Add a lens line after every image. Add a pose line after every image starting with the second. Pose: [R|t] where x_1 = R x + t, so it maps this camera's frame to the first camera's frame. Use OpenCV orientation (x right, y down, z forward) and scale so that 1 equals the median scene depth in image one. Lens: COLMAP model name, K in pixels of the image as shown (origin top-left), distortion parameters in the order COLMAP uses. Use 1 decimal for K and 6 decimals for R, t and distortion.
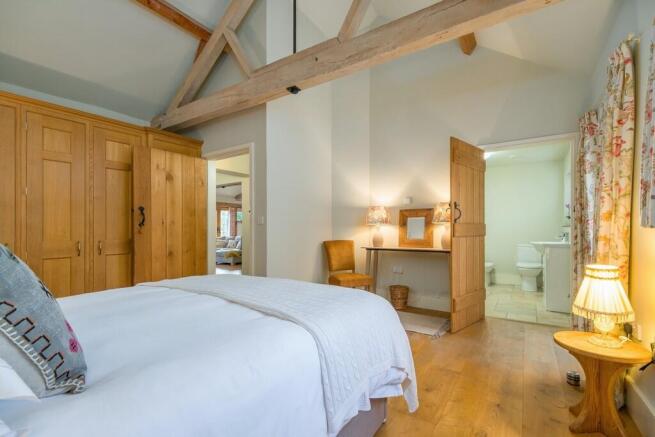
lens RADIAL K [[297.2, 0, 326.9], [0, 297.2, 225.1], [0, 0, 1]] dist [0.002938, -0.000364]
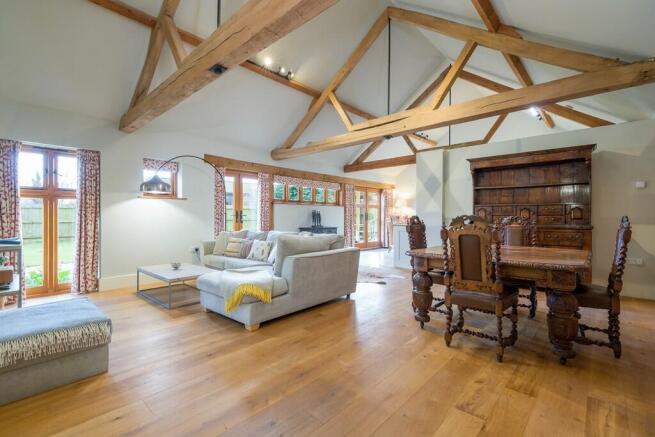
lens RADIAL K [[297.2, 0, 326.5], [0, 297.2, 216.0], [0, 0, 1]] dist [0.002938, -0.000364]
pose [[0.989865, 0.001335, -0.142003, -0.154228], [-0.001286, 0.999999, 0.000437, 0.014124], [0.142003, -0.000250, 0.989866, 0.553234]]
